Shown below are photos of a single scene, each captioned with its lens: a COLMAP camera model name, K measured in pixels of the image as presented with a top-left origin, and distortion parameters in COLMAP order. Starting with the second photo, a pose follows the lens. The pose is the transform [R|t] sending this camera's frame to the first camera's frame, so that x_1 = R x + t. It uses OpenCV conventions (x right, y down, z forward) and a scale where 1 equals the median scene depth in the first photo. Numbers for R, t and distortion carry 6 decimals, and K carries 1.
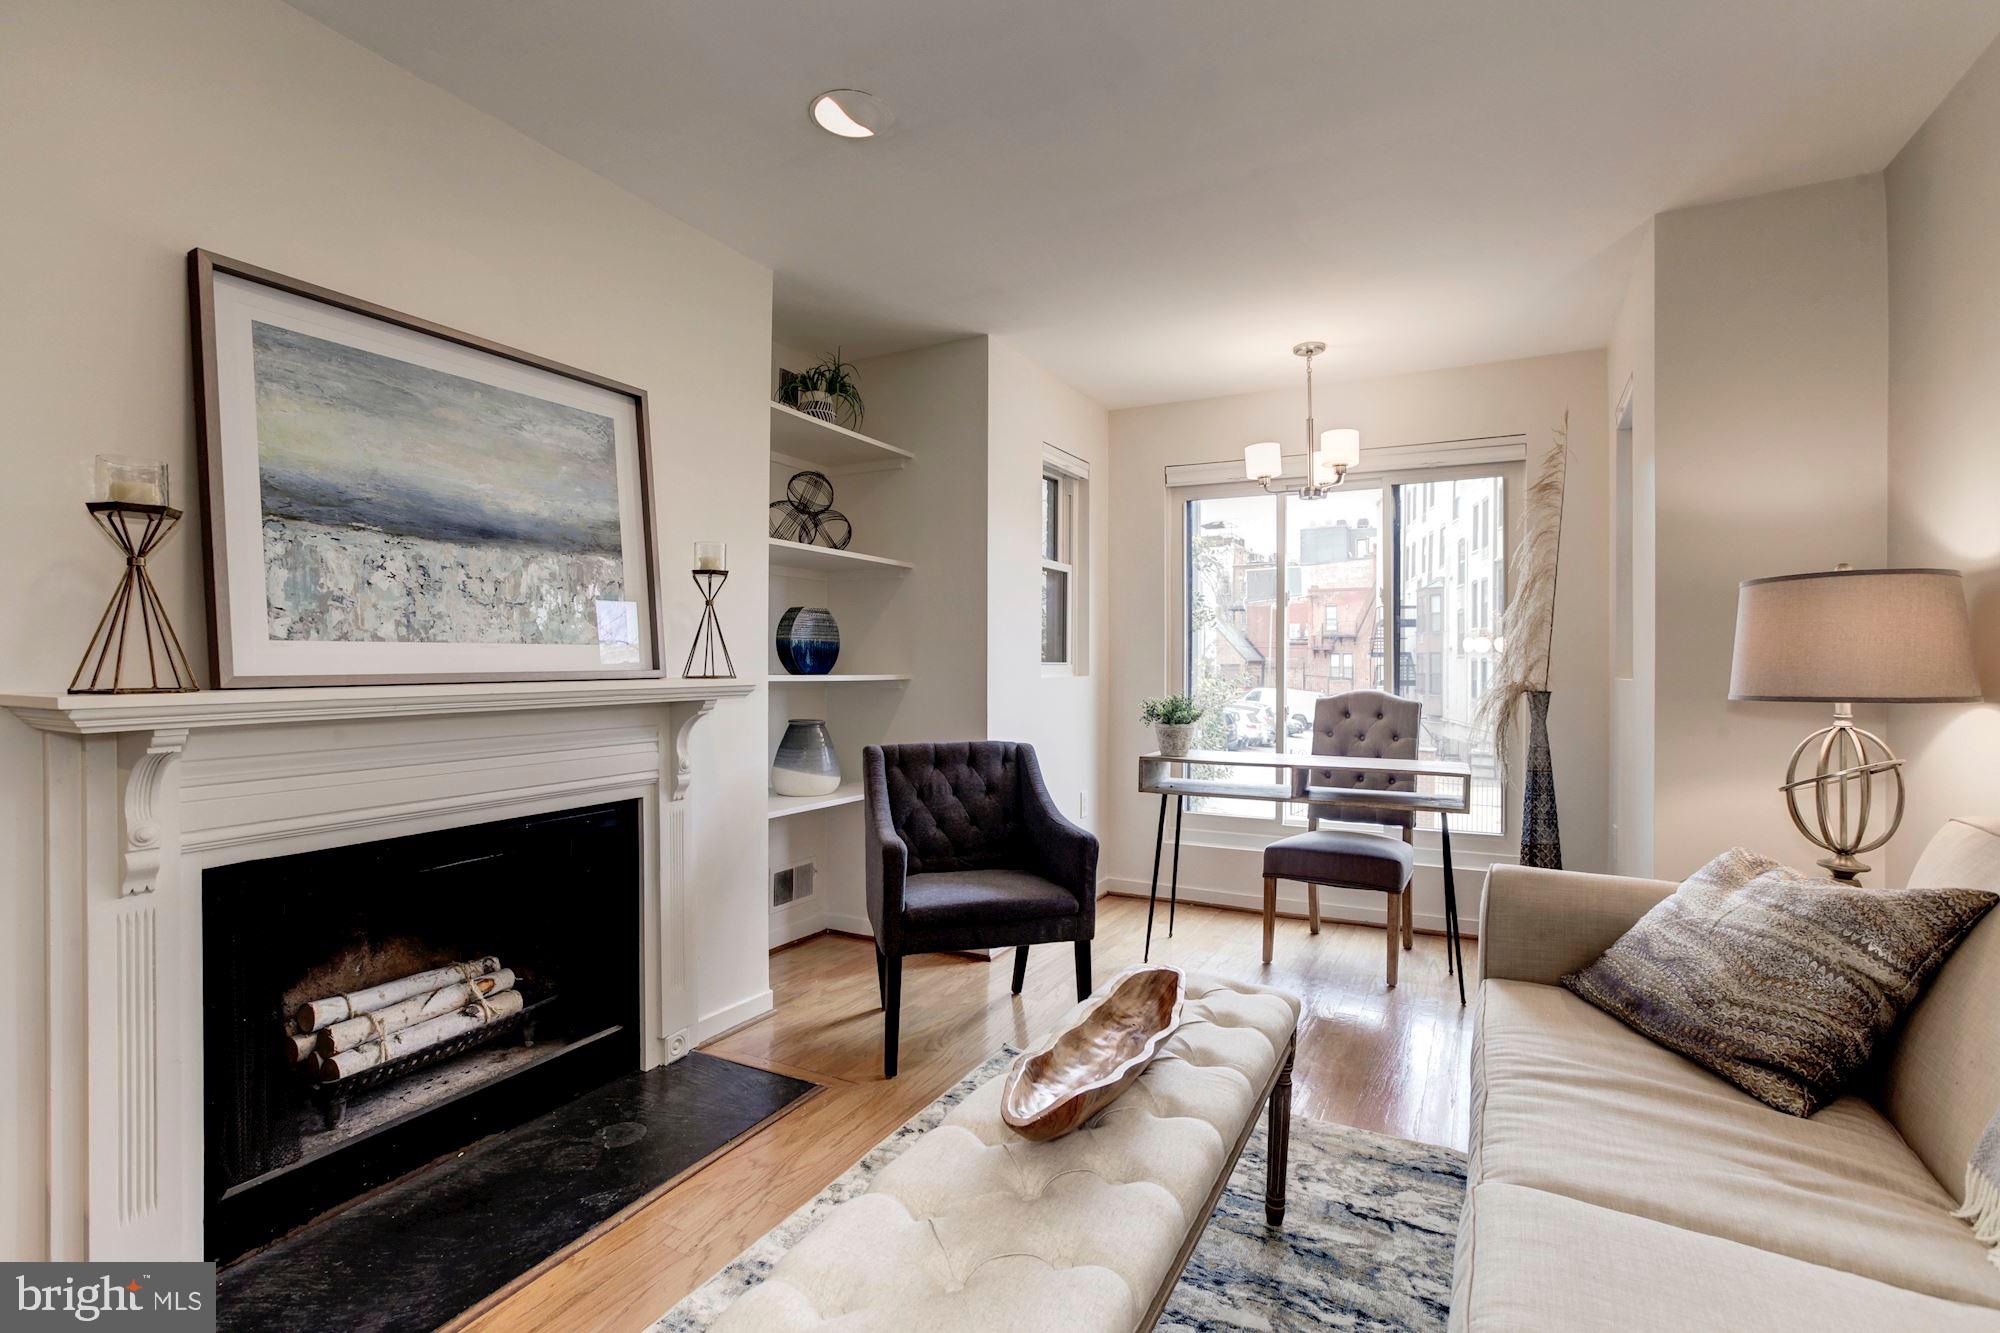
lens RADIAL K [[944.5, 0, 961.7], [0, 944.5, 658.4], [0, 0, 1]] dist [-0.055270, 0.031386]
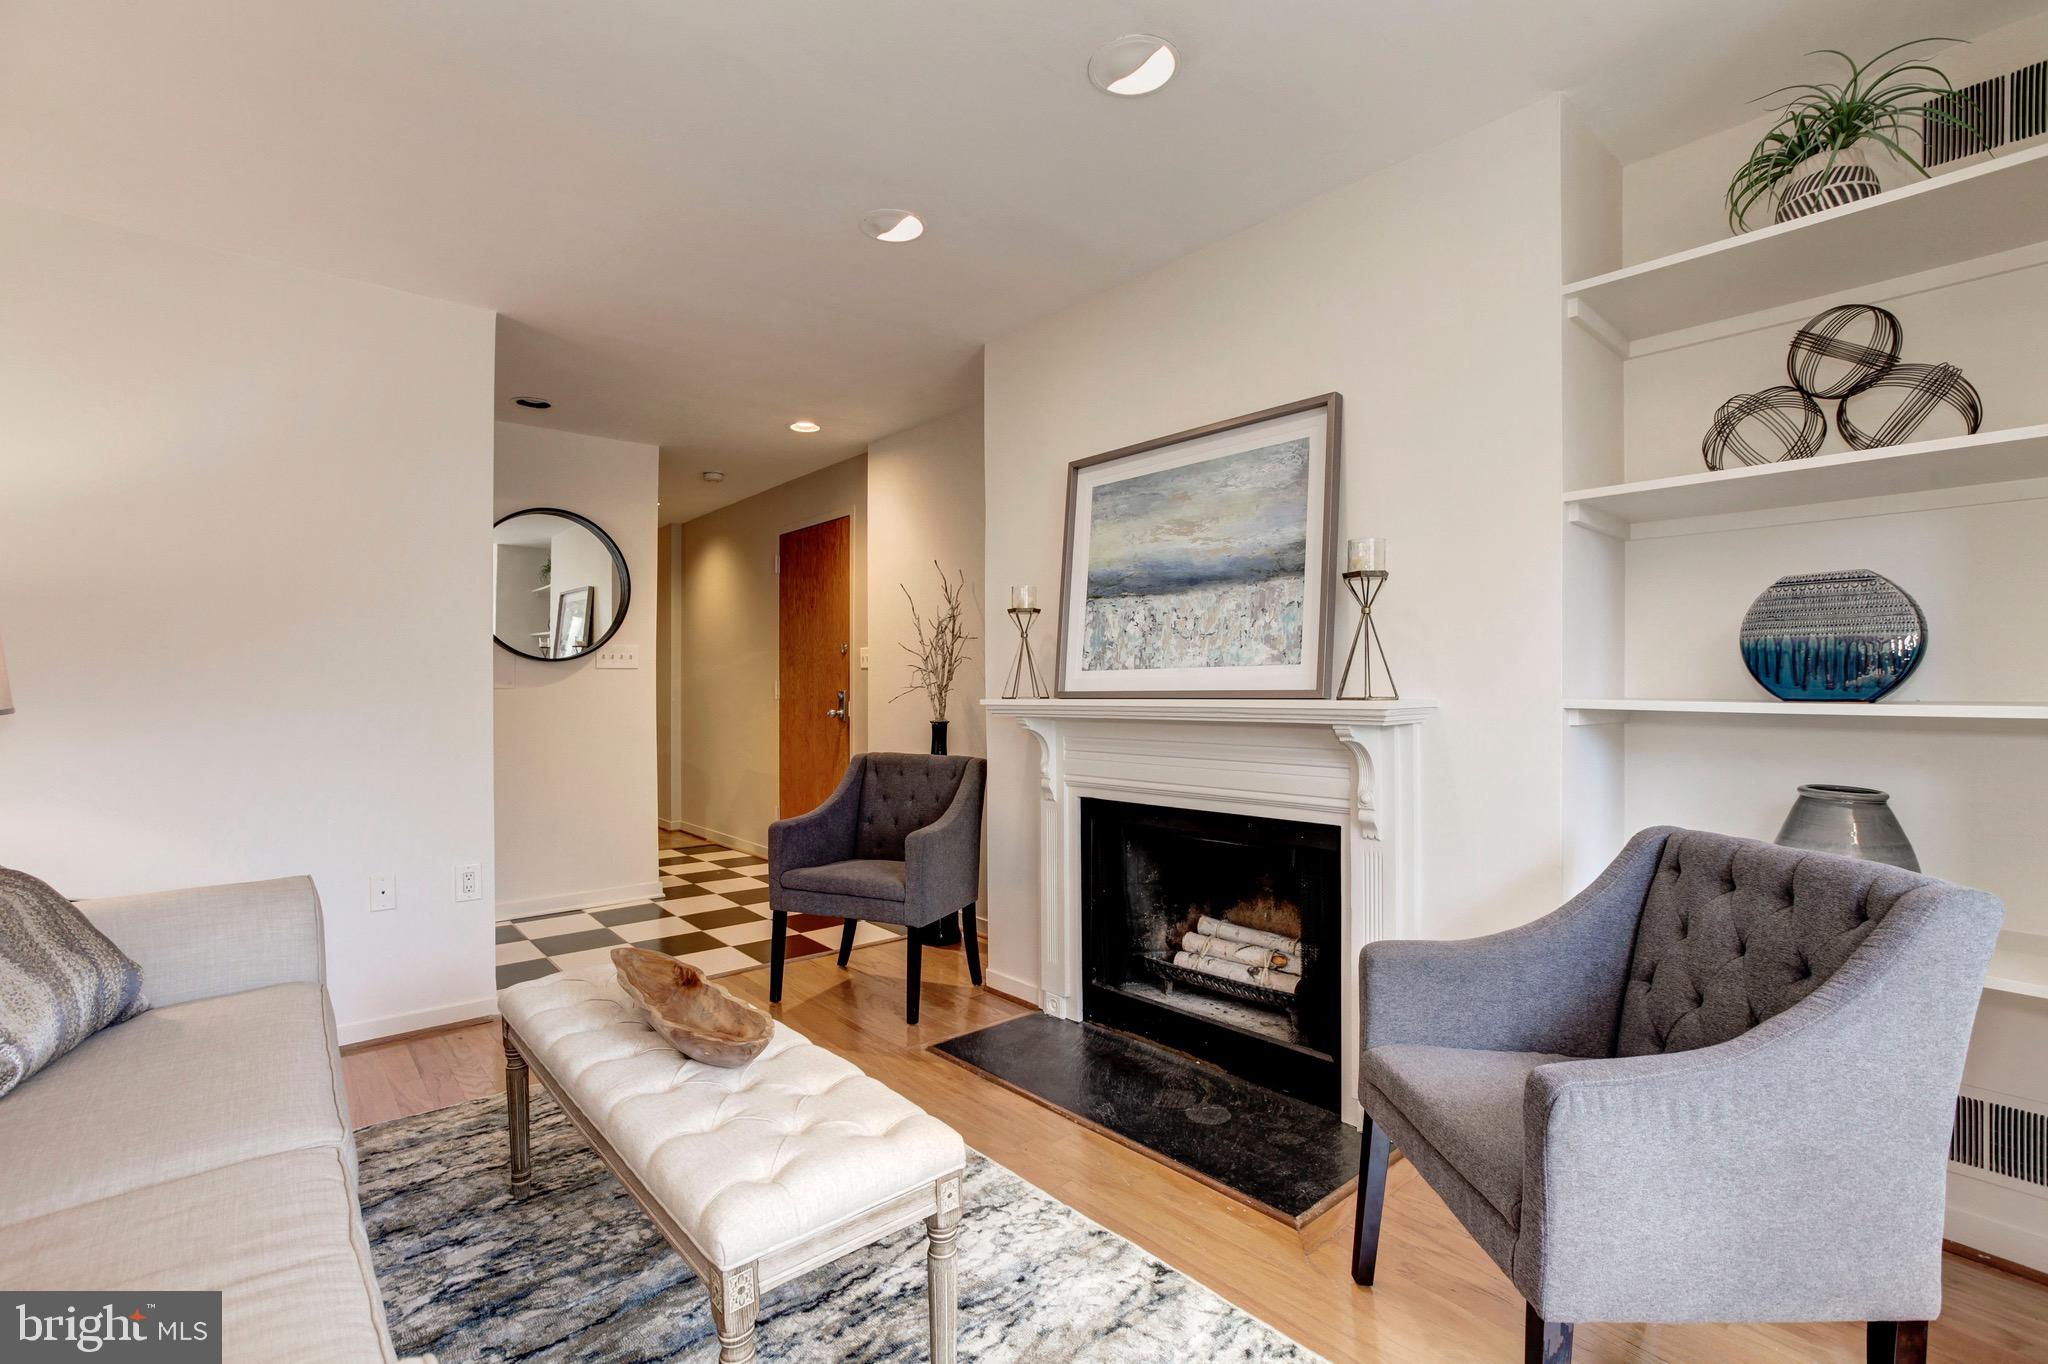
lens RADIAL K [[950.5, 0, 1063.7], [0, 950.5, 688.8], [0, 0, 1]] dist [-0.003032, 0.000389]
pose [[-0.331506, 0.001834, -0.943451, 0.737247], [0.006852, 0.999976, -0.000464, 0.011435], [0.943428, -0.006618, -0.331511, 1.204558]]
